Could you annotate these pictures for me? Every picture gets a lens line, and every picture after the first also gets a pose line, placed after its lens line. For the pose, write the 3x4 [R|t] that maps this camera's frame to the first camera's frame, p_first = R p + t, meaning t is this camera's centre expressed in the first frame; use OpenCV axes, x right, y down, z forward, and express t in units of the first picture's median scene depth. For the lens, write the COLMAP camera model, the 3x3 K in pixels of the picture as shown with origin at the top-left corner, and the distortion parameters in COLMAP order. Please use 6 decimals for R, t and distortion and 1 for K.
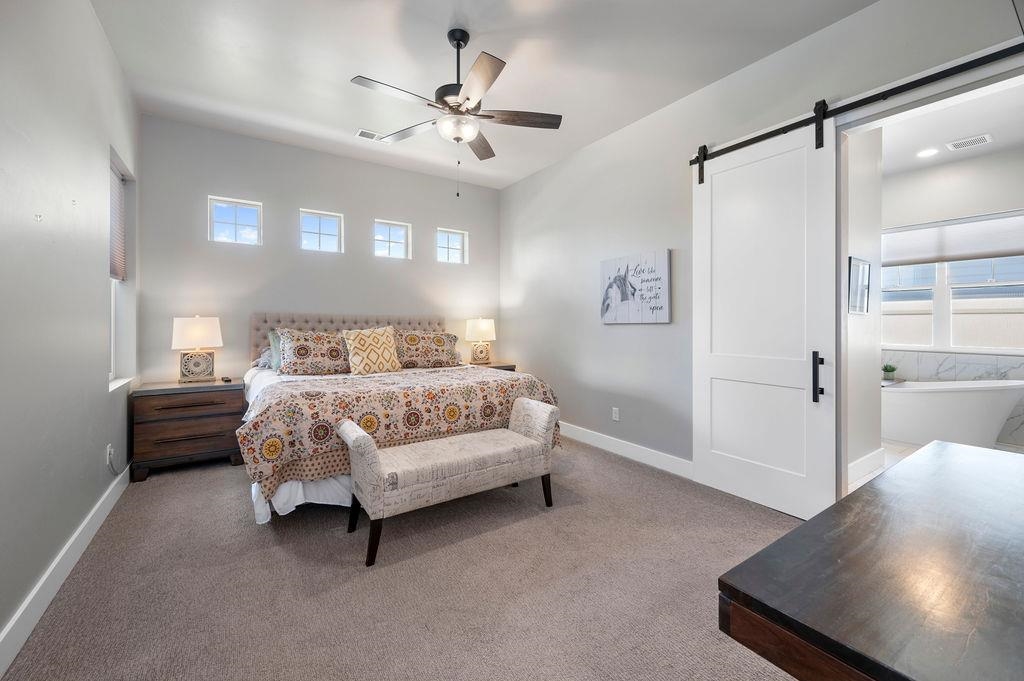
lens RADIAL K [[412.0, 0, 518.2], [0, 412.0, 316.7], [0, 0, 1]] dist [-0.000350, 0.000066]
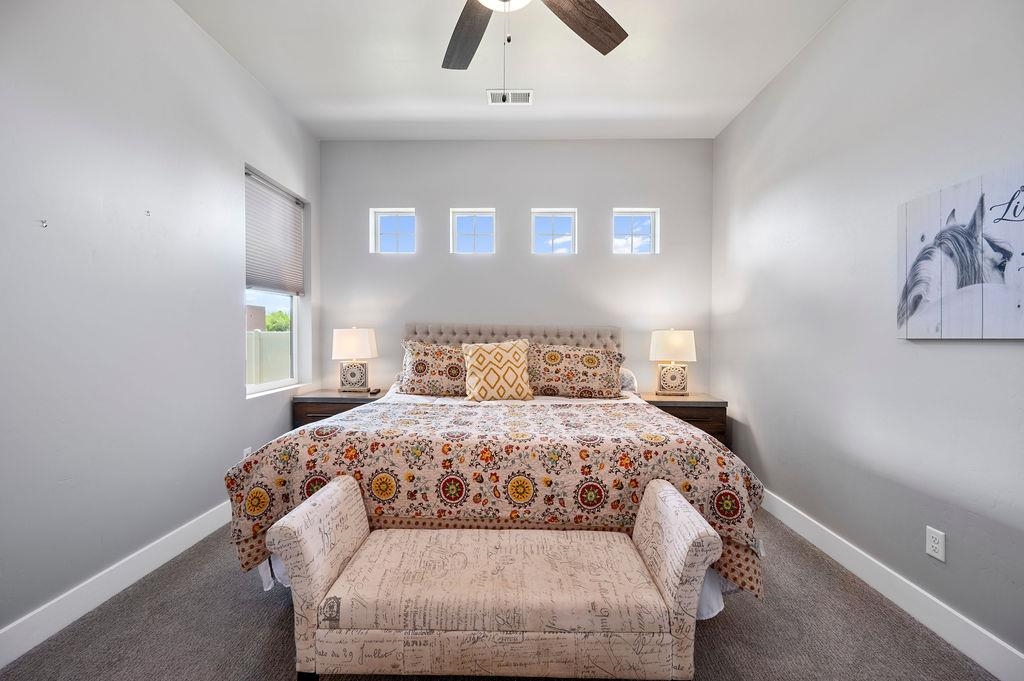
lens RADIAL K [[407.0, 0, 515.4], [0, 407.0, 339.5], [0, 0, 1]] dist [0.000968, -0.000061]
pose [[0.812883, 0.011180, -0.582320, 0.131334], [0.003402, 0.999708, 0.023943, 0.005847], [0.582417, -0.021444, 0.812607, 0.413670]]
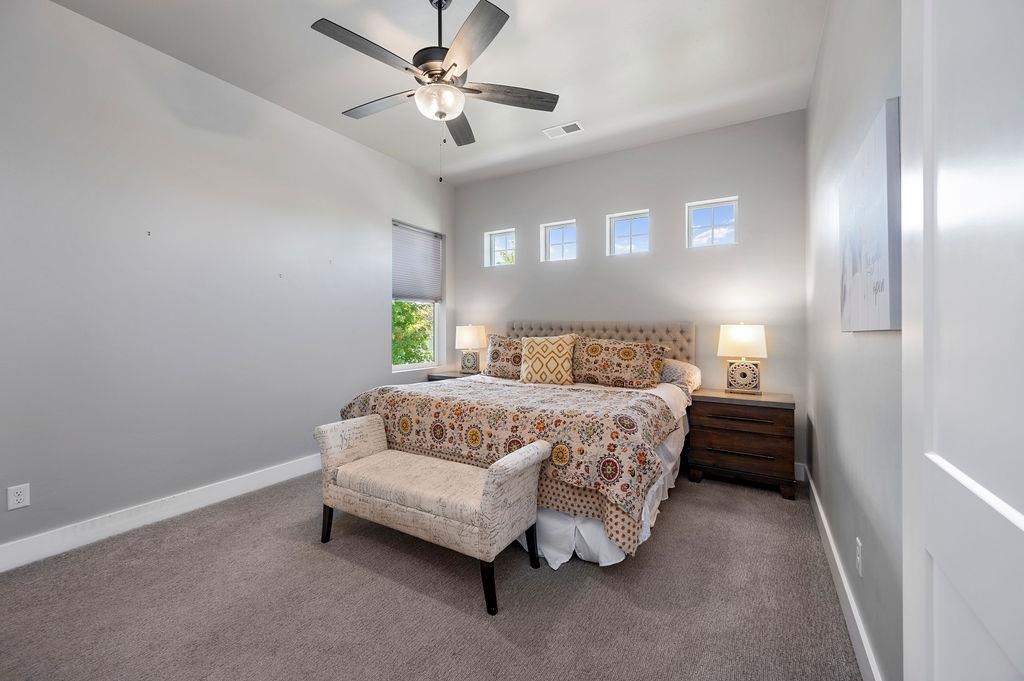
lens RADIAL K [[411.7, 0, 513.0], [0, 411.7, 327.3], [0, 0, 1]] dist [-0.000642, -0.000138]
pose [[0.418657, -0.005318, -0.908129, 0.497620], [0.012030, 0.999928, -0.000310, 0.008705], [0.908065, -0.010795, 0.418691, 0.564200]]
